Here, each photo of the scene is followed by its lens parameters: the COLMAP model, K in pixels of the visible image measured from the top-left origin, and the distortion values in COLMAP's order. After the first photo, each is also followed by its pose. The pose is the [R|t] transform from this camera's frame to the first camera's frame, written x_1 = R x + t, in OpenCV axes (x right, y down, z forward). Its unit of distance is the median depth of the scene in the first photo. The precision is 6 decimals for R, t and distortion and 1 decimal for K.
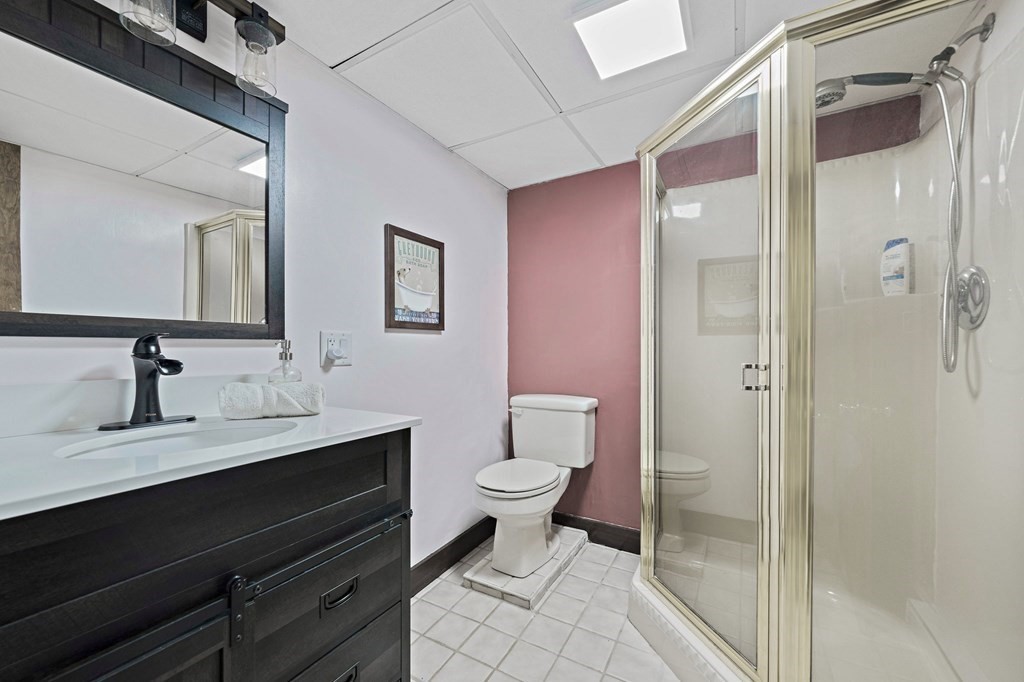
lens RADIAL K [[384.9, 0, 515.0], [0, 384.9, 346.2], [0, 0, 1]] dist [-0.002509, -0.000320]
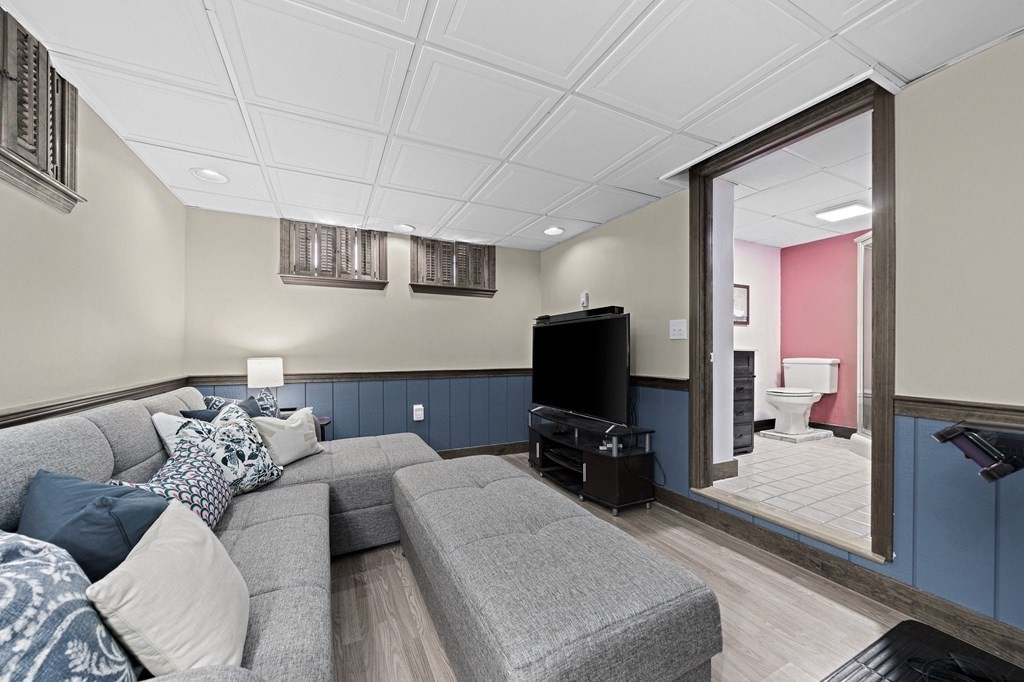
lens RADIAL K [[384.9, 0, 520.4], [0, 384.9, 350.4], [0, 0, 1]] dist [-0.002509, -0.000320]
pose [[0.840677, 0.002474, -0.541532, -0.080595], [0.002541, 0.999961, 0.008513, 0.078830], [0.541532, -0.008533, 0.840637, -1.452297]]
